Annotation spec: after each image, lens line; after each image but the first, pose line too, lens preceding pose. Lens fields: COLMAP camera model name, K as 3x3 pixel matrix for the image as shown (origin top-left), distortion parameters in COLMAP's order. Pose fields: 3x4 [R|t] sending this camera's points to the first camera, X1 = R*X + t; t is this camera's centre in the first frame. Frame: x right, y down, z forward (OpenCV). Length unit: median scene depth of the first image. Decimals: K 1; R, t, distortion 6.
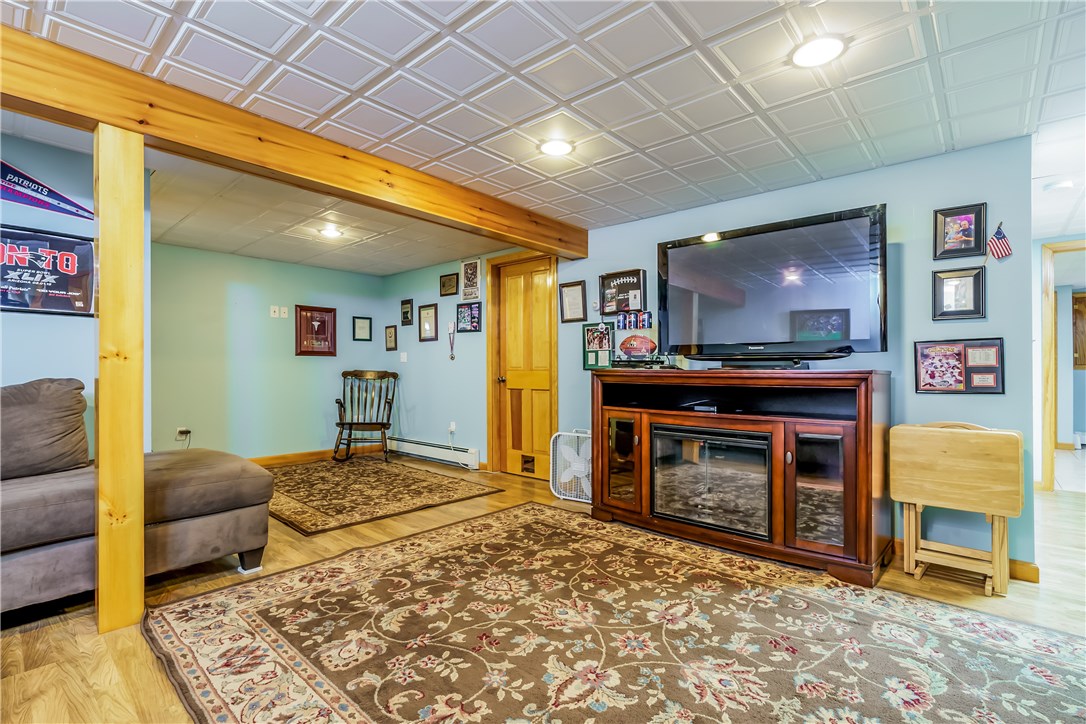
lens RADIAL K [[499.3, 0, 544.3], [0, 499.3, 367.1], [0, 0, 1]] dist [0.004335, 0.000632]
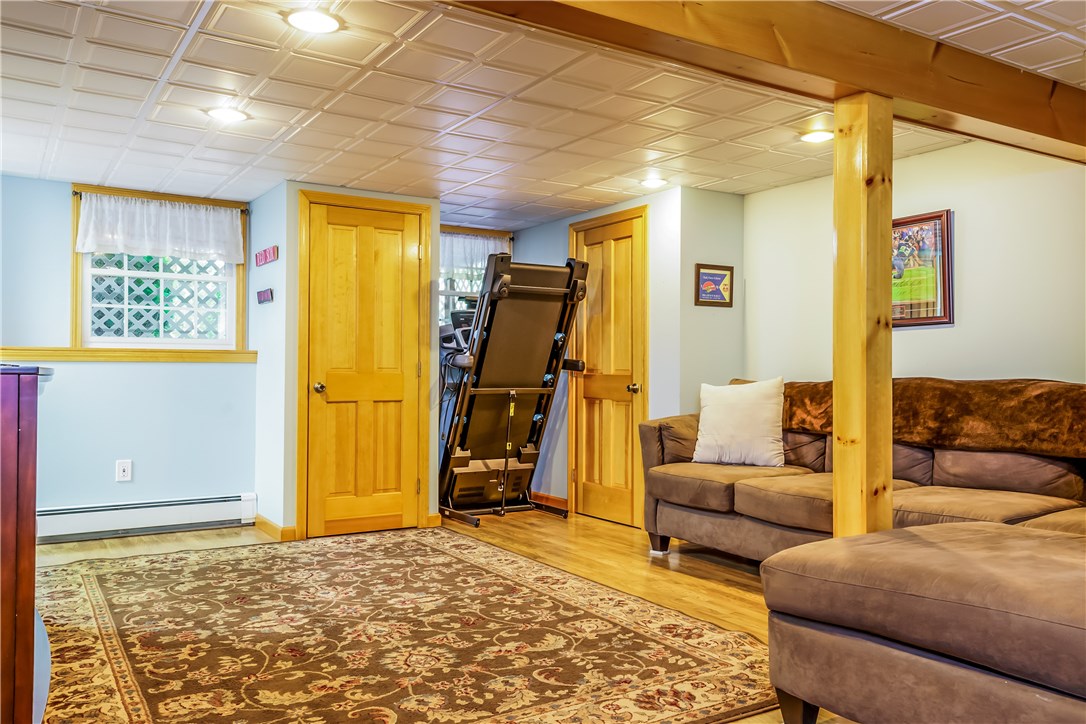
lens RADIAL K [[860.8, 0, 542.0], [0, 860.8, 363.3], [0, 0, 1]] dist [0.004608, 0.002038]
pose [[-0.961028, -0.005002, 0.276407, -0.622256], [-0.010010, 0.999810, -0.016710, 0.009296], [-0.276271, -0.018825, -0.960895, 2.200978]]
